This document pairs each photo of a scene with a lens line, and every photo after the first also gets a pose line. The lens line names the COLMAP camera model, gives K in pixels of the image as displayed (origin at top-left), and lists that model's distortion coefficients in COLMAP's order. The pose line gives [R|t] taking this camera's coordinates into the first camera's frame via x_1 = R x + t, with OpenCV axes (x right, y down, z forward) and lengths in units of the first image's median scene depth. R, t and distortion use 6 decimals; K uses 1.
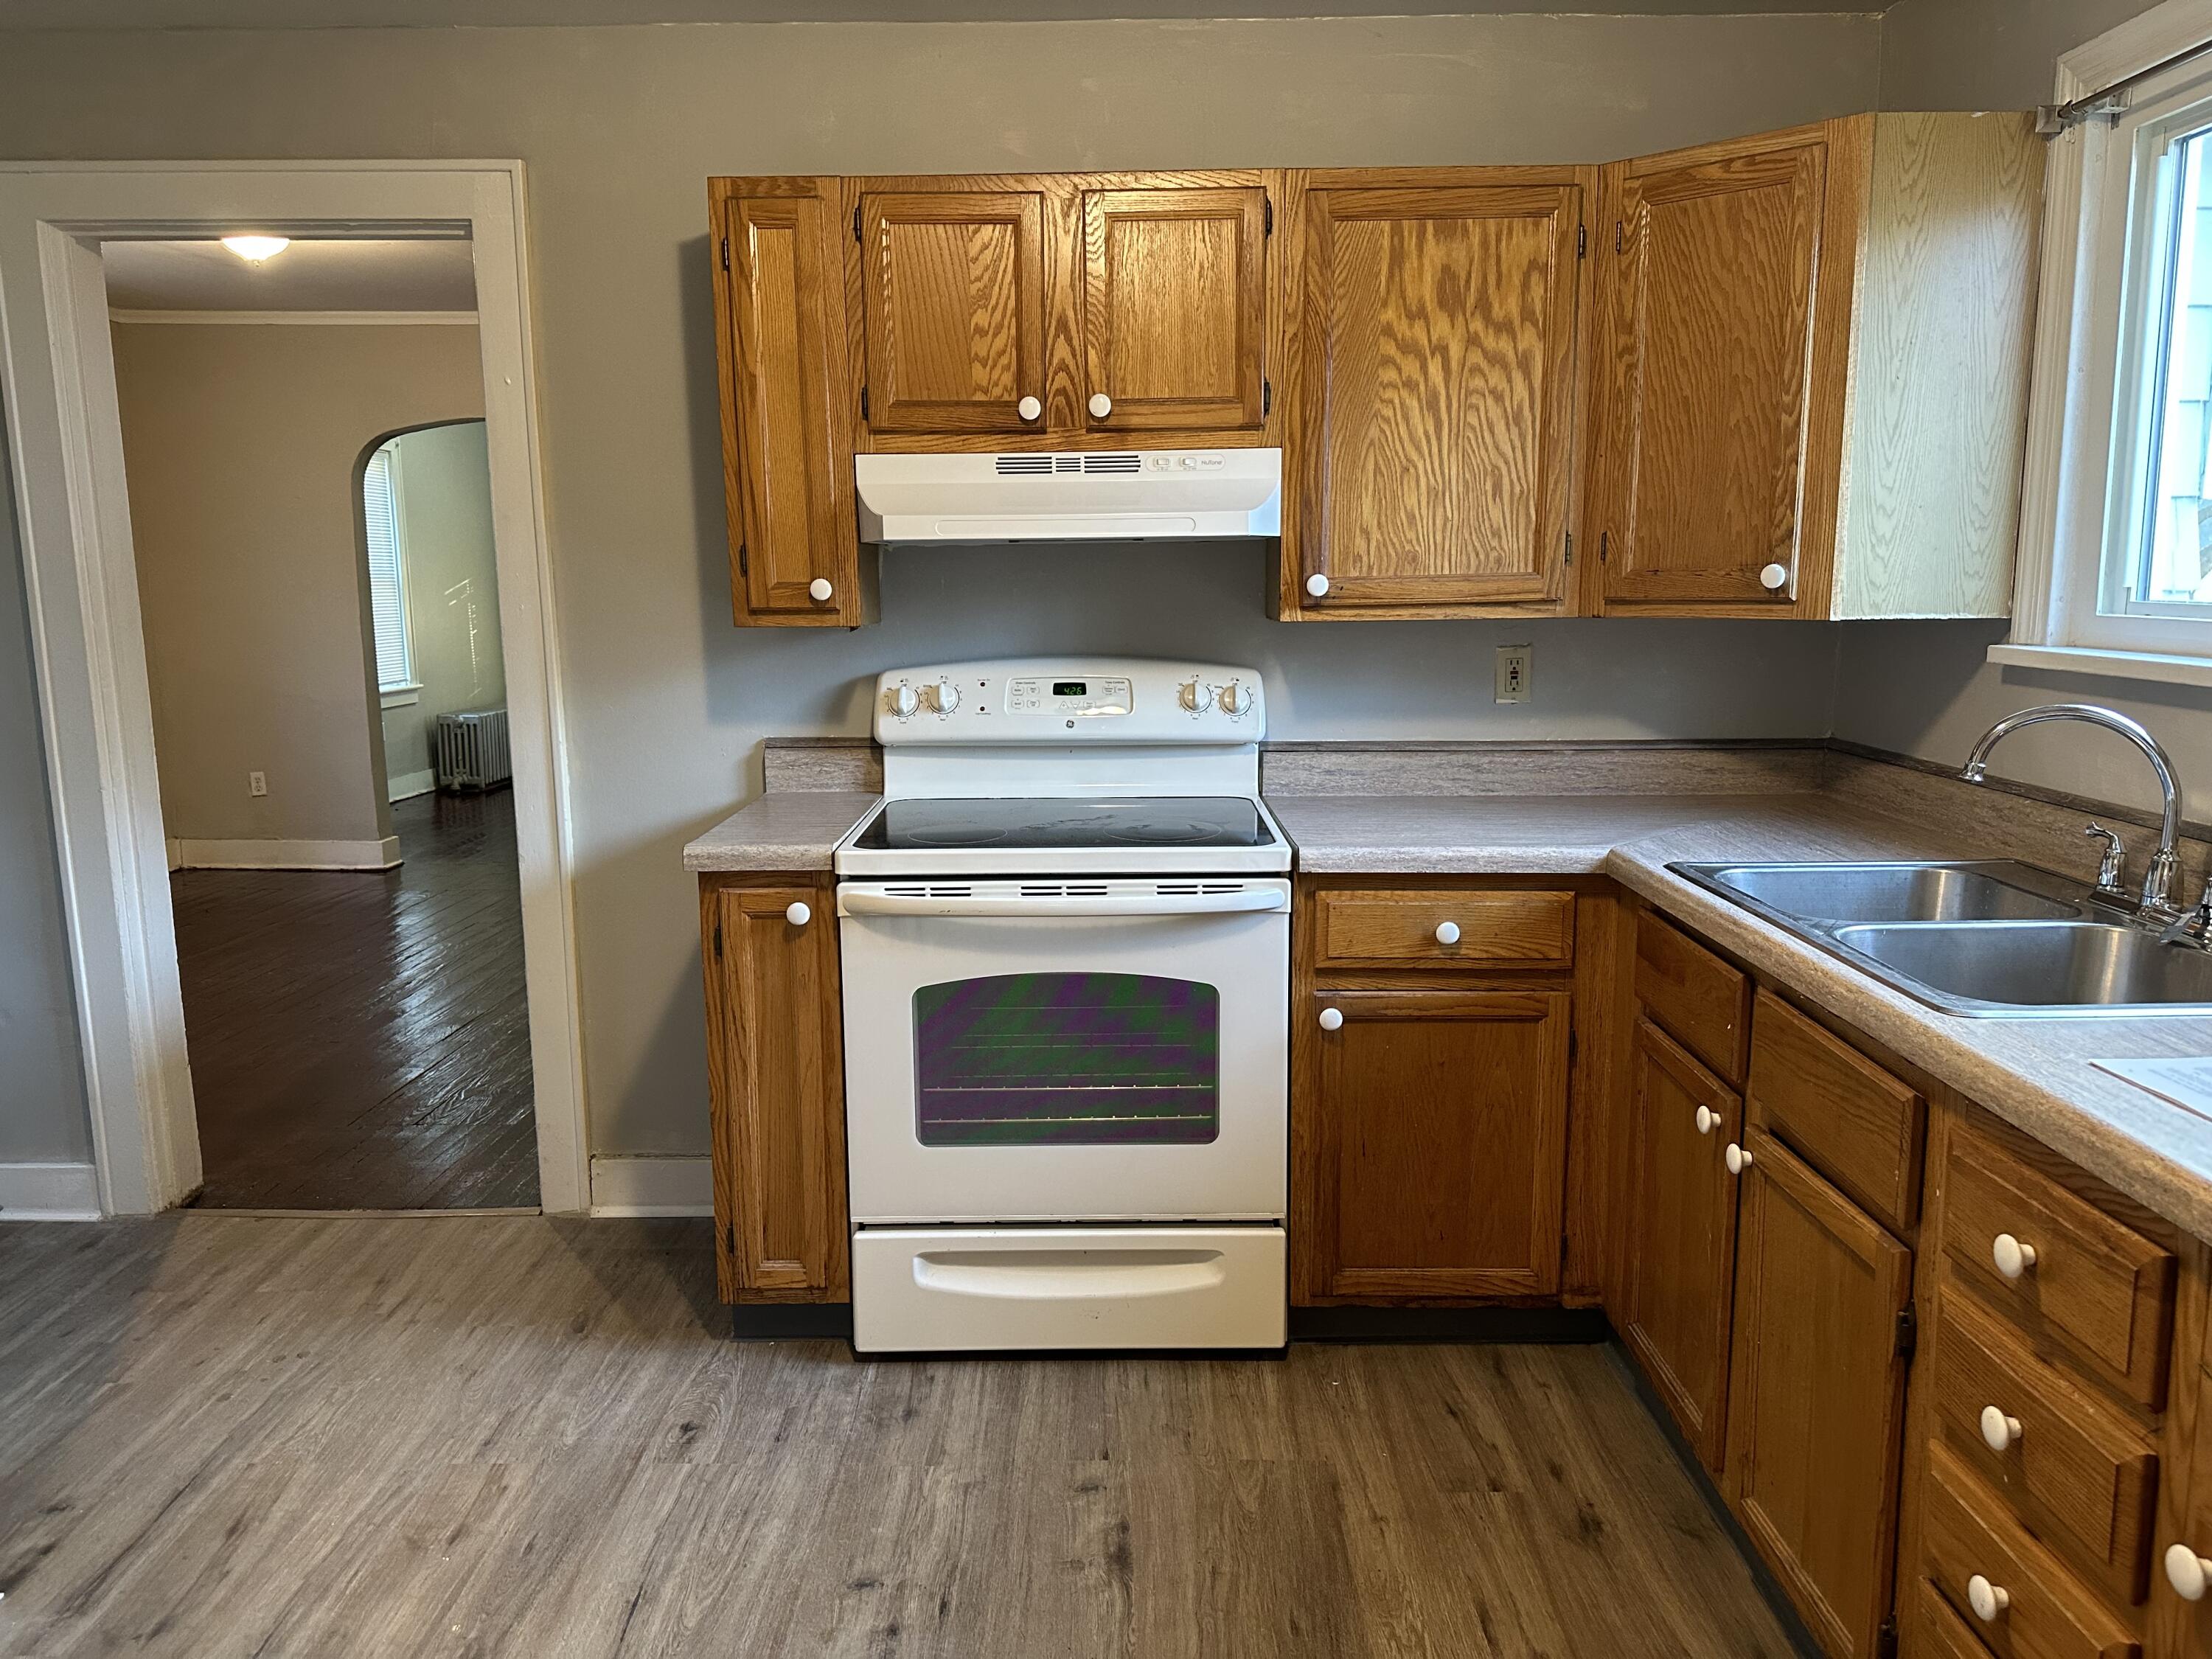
lens RADIAL K [[1542.9, 0, 1102.4], [0, 1542.9, 834.6], [0, 0, 1]] dist [0.055809, -0.077554]
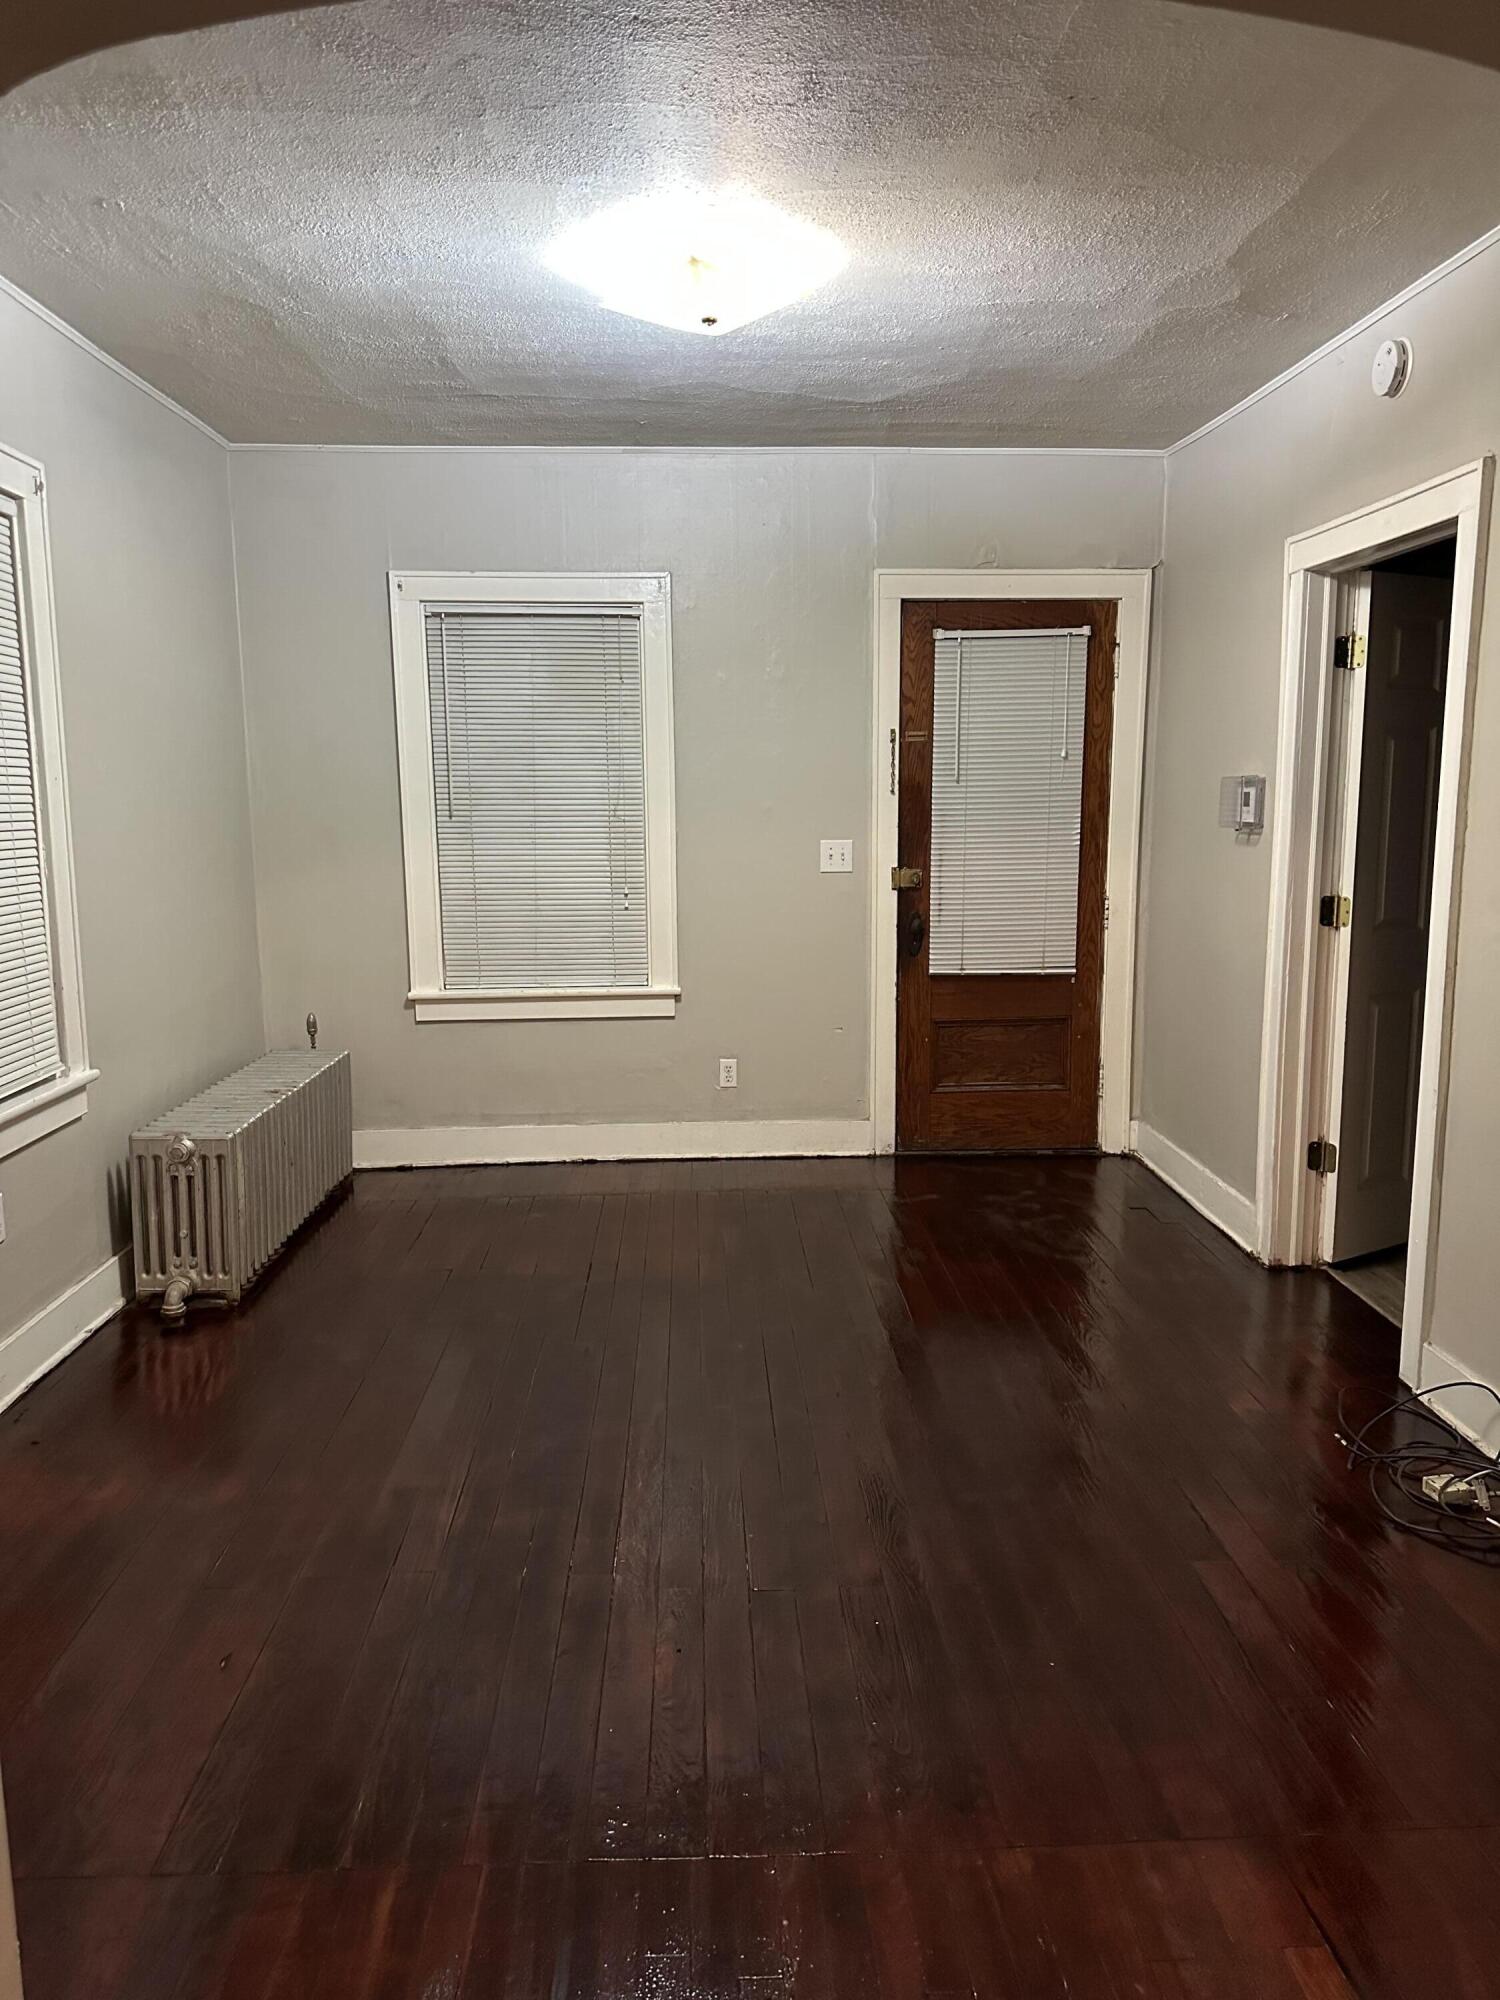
lens RADIAL K [[1395.1, 0, 756.1], [0, 1395.1, 989.5], [0, 0, 1]] dist [0.055809, -0.077554]
pose [[0.998889, -0.005970, 0.046744, -0.274952], [0.006825, 0.999812, -0.018157, -0.109415], [-0.046627, 0.018456, 0.998742, 0.607475]]
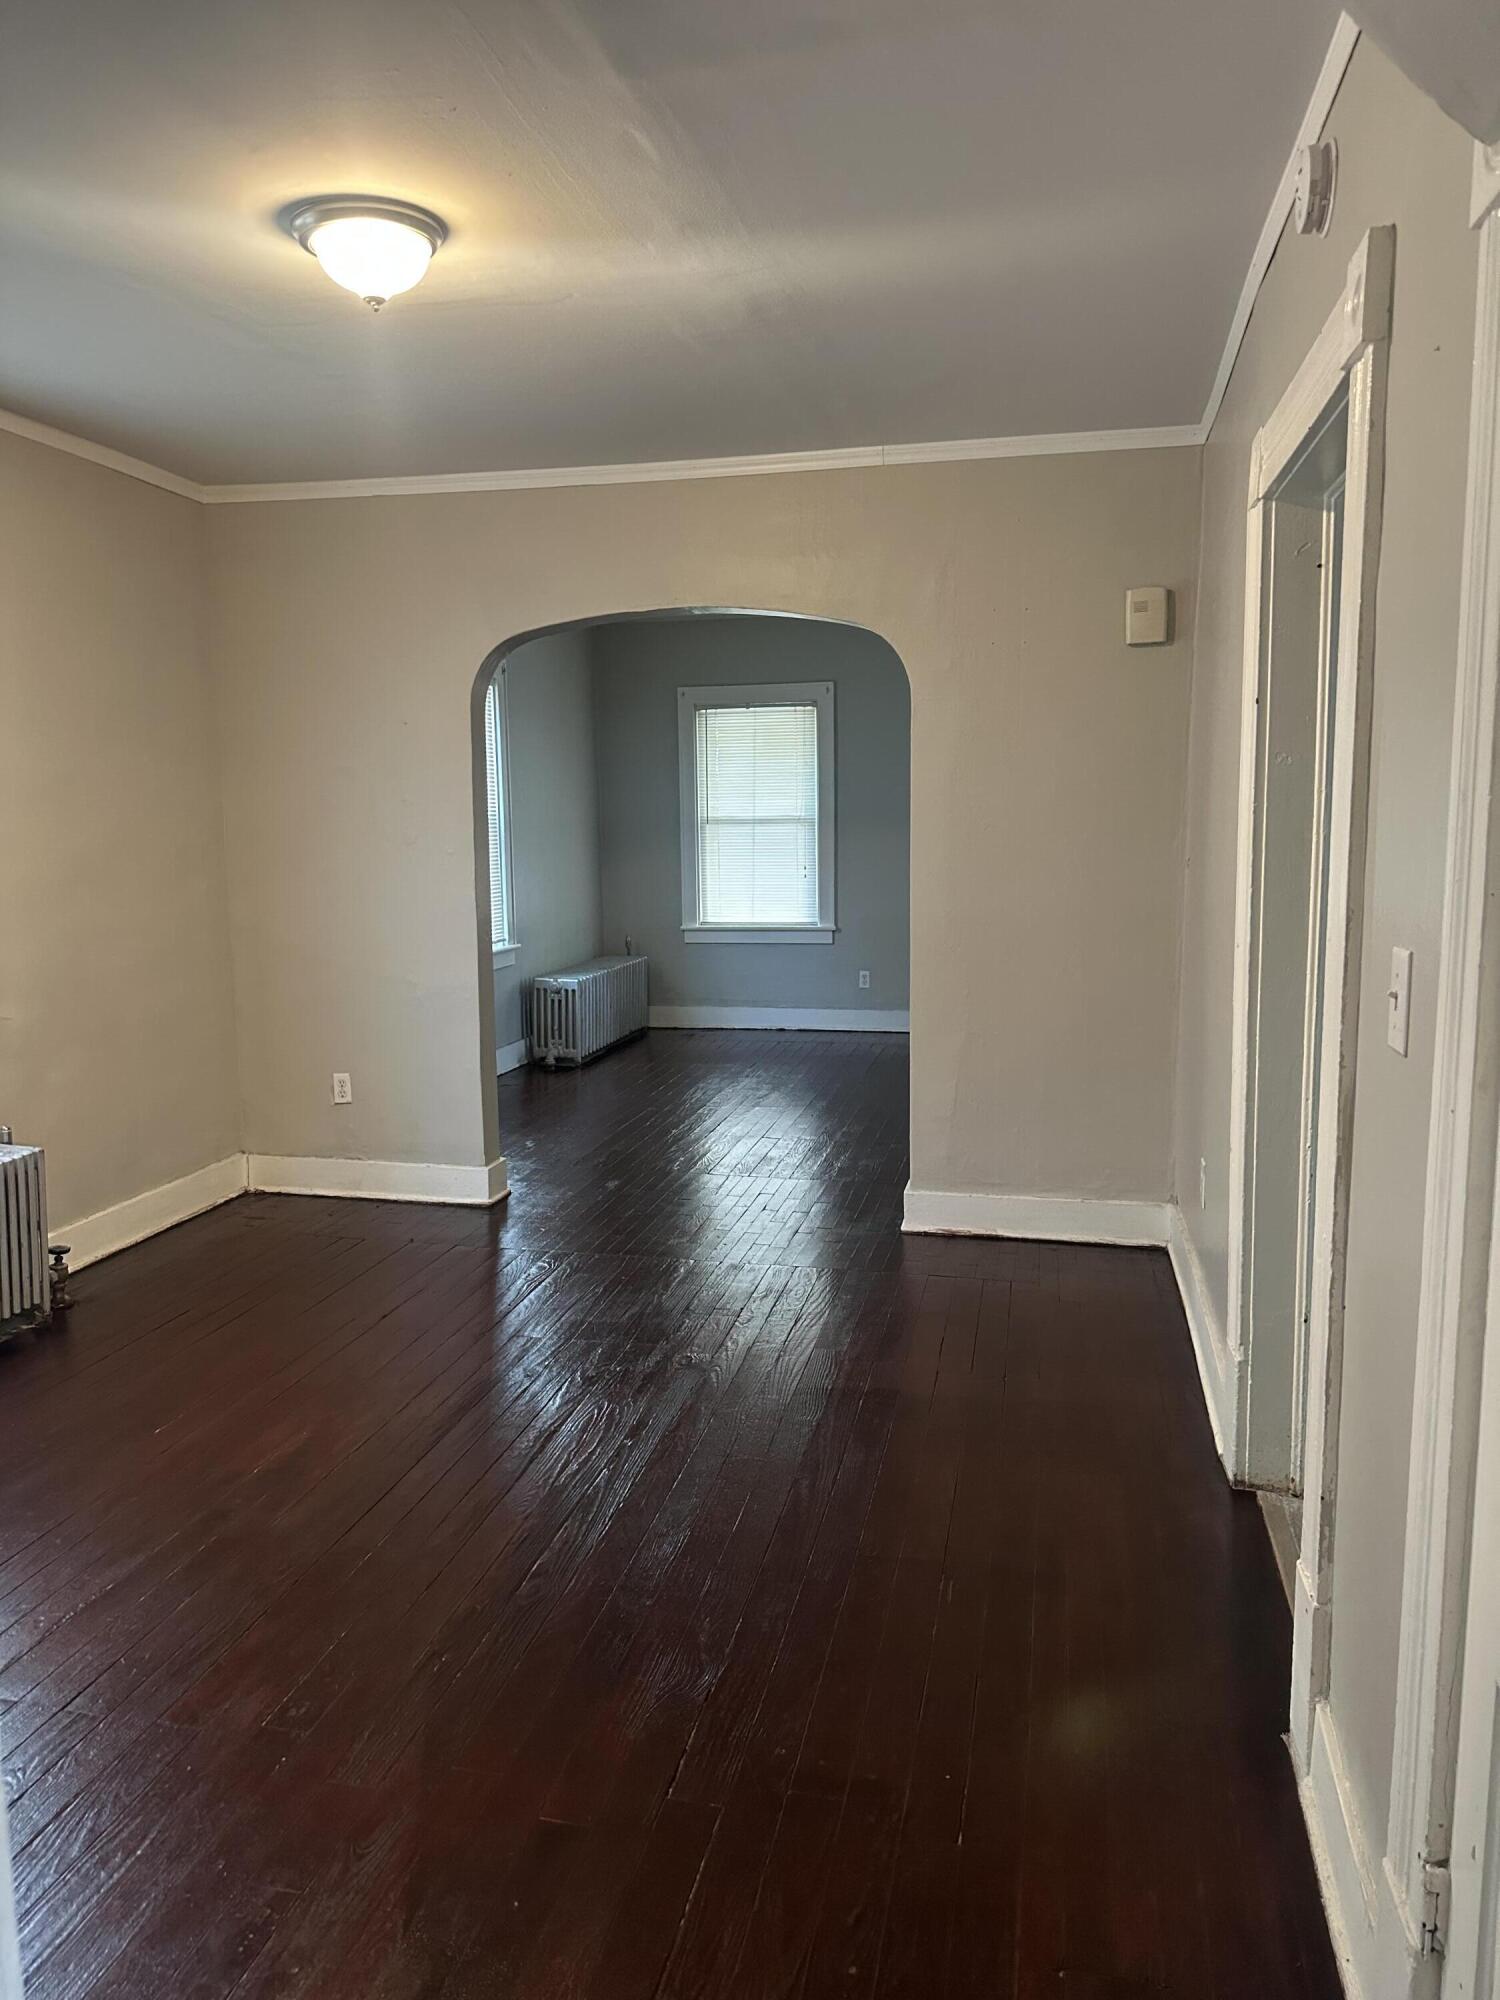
lens RADIAL K [[1395.1, 0, 753.4], [0, 1395.1, 1002.6], [0, 0, 1]] dist [0.055809, -0.077554]
pose [[0.977477, 0.020355, -0.210057, -0.142372], [-0.027900, 0.999065, -0.033019, -0.040750], [0.209188, 0.038136, 0.977131, 0.260849]]
